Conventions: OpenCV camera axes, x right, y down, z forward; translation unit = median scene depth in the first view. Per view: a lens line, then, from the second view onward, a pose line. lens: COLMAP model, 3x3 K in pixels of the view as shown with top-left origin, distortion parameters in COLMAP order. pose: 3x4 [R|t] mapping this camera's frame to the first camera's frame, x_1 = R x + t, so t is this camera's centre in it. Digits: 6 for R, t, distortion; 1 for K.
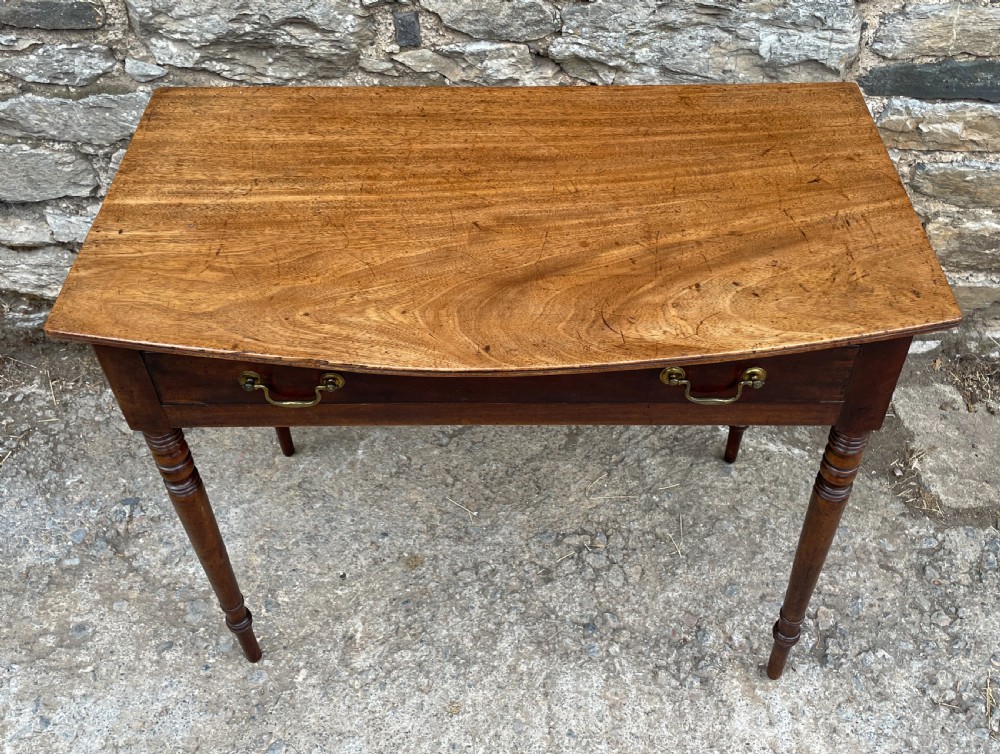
lens RADIAL K [[994.6, 0, 508.3], [0, 994.6, 335.0], [0, 0, 1]] dist [0.051919, 0.000000]
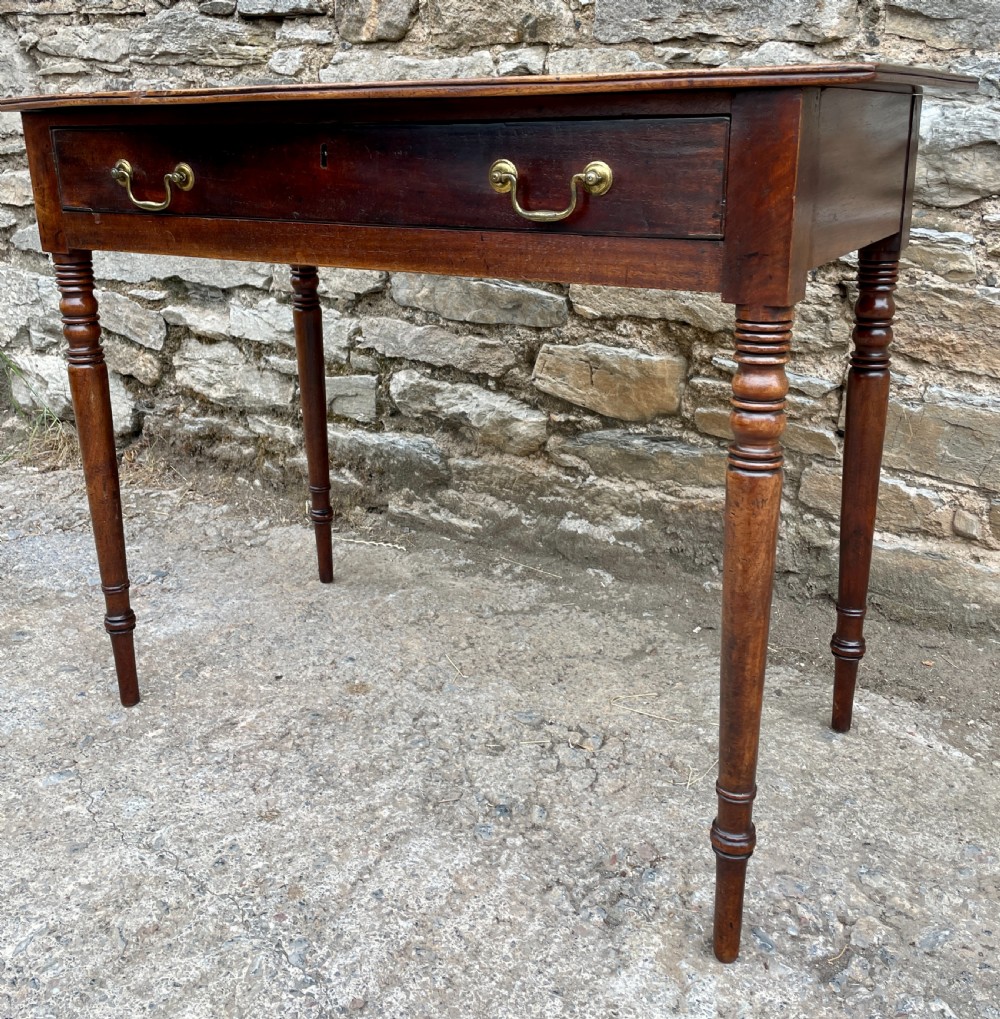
lens RADIAL K [[1059.6, 0, 498.1], [0, 1059.6, 422.6], [0, 0, 1]] dist [0.038991, 0.000000]
pose [[0.860894, 0.145054, -0.487669, 0.401922], [-0.356209, 0.856232, -0.374142, 0.347821], [0.363287, 0.495809, 0.788794, 0.310576]]
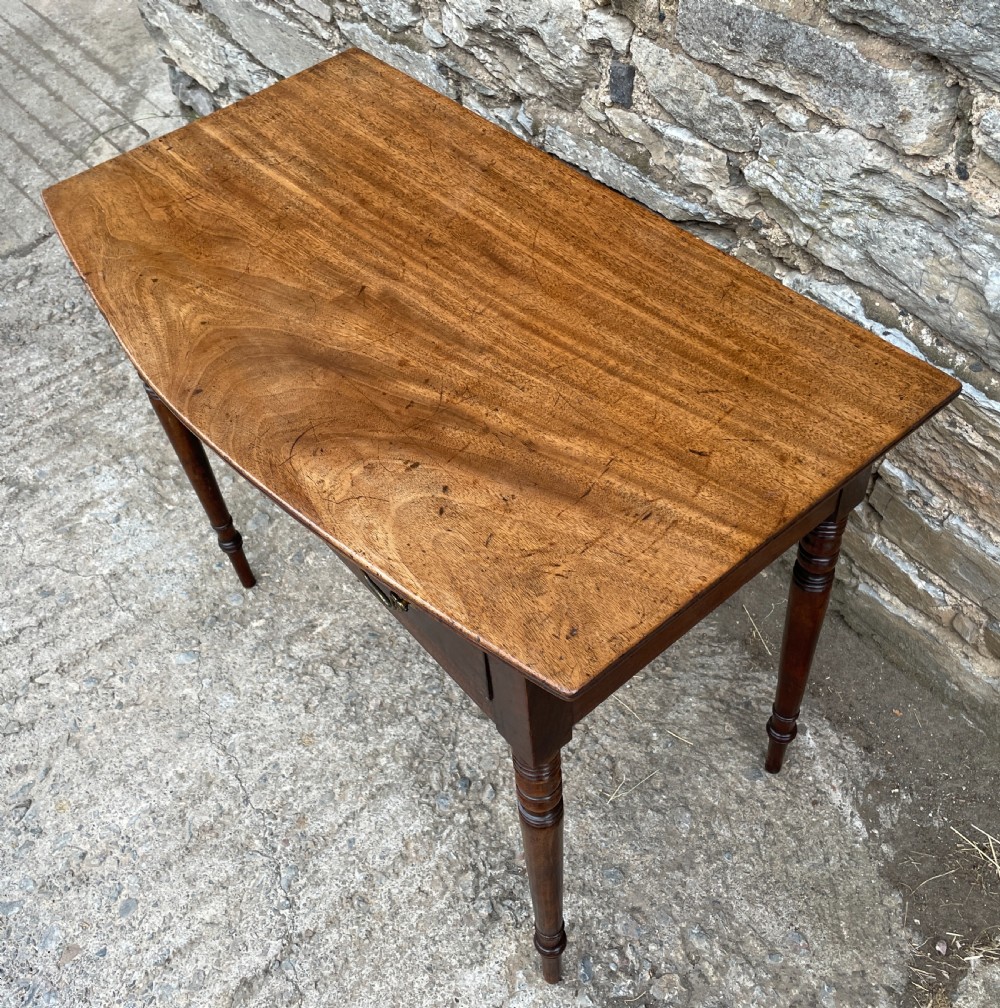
lens RADIAL K [[1059.9, 0, 505.6], [0, 1059.9, 472.9], [0, 0, 1]] dist [0.048090, 0.000000]
pose [[0.646674, 0.537260, -0.541447, 0.483744], [-0.482079, 0.837976, 0.255727, -0.205345], [0.591112, 0.095648, 0.800898, 0.239772]]
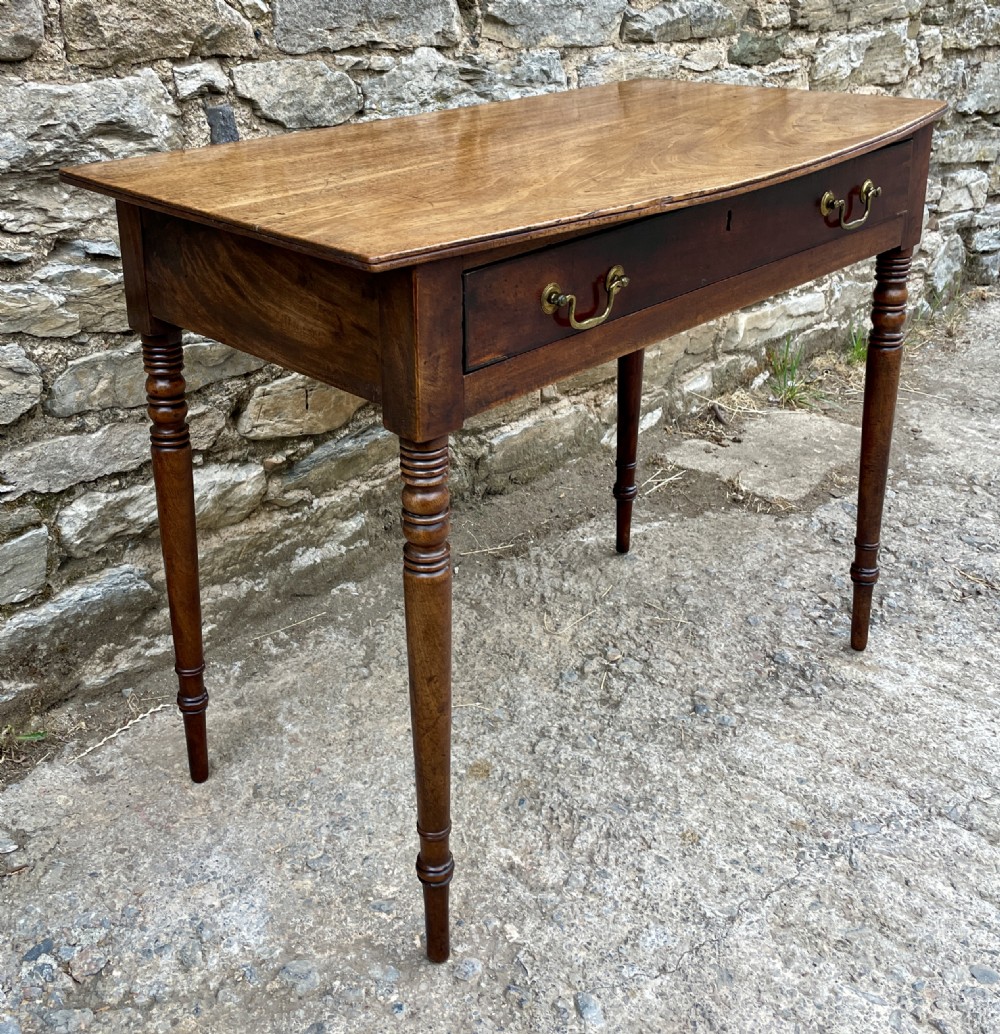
lens RADIAL K [[1218.7, 0, 453.6], [0, 1218.7, 422.4], [0, 0, 1]] dist [0.051057, 0.000000]
pose [[0.701849, -0.266686, 0.660520, -0.683287], [0.503646, 0.841524, -0.195392, 0.193904], [-0.503735, 0.469804, 0.724938, 0.264633]]
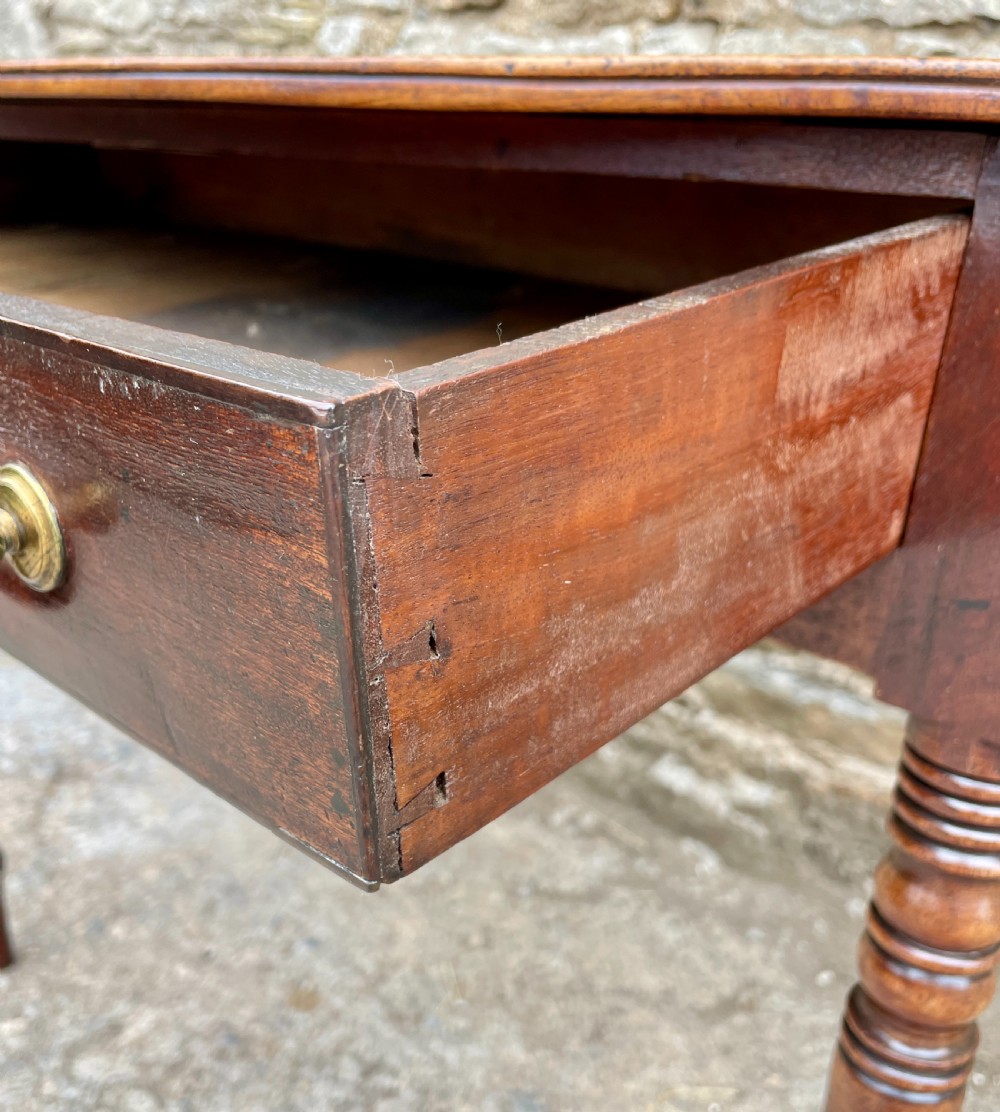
lens RADIAL K [[1141.5, 0, 494.8], [0, 1141.5, 662.5], [0, 0, 1]] dist [0.003105, 0.000000]
pose [[0.740600, 0.327080, -0.586966, 0.308029], [-0.505773, 0.846450, -0.166481, 0.134293], [0.442385, 0.420168, 0.792309, 0.520133]]
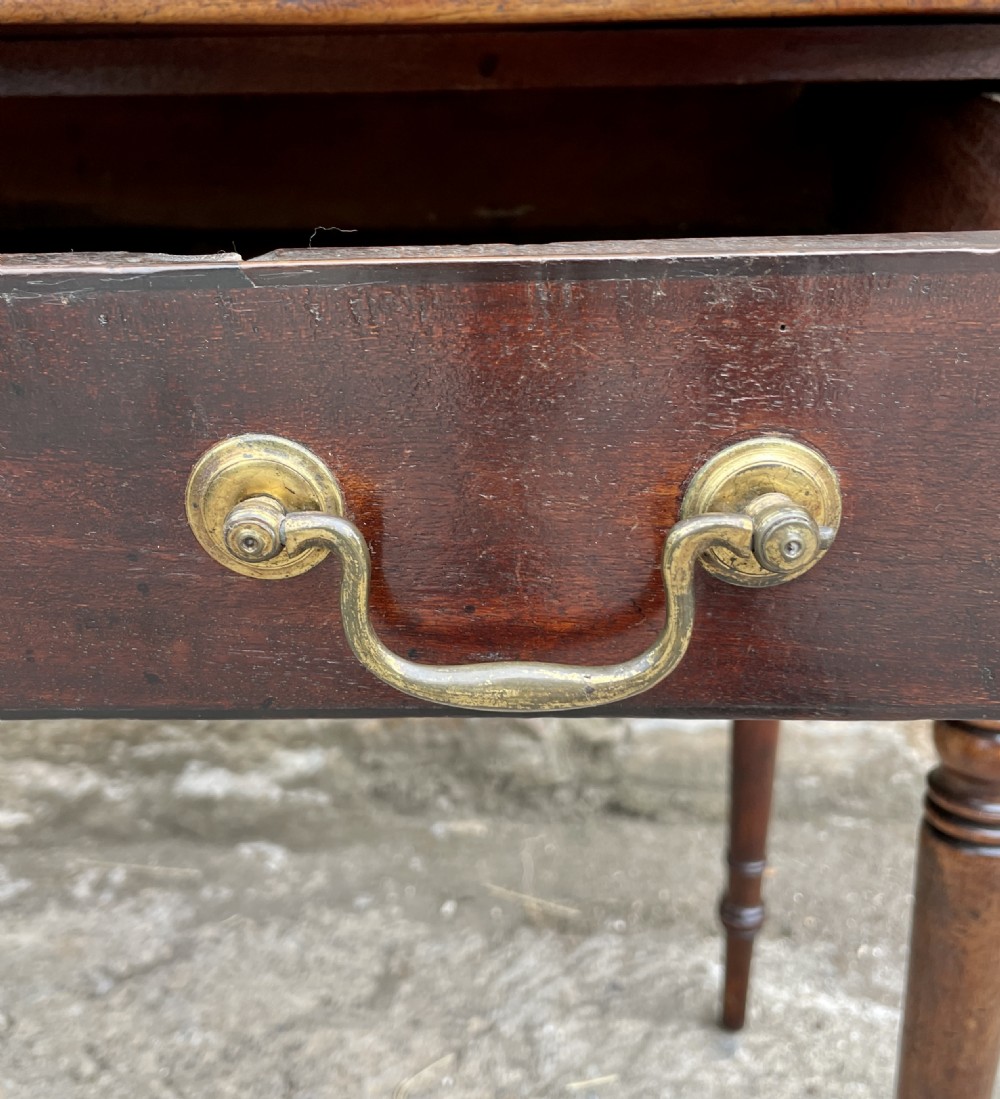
lens RADIAL K [[1237.0, 0, 493.9], [0, 1237.0, 558.0], [0, 0, 1]] dist [0.010664, 0.000000]
pose [[0.999976, 0.006747, -0.001221, 0.135667], [-0.006669, 0.915862, -0.401439, 0.183945], [-0.001591, 0.401437, 0.915885, 0.485546]]
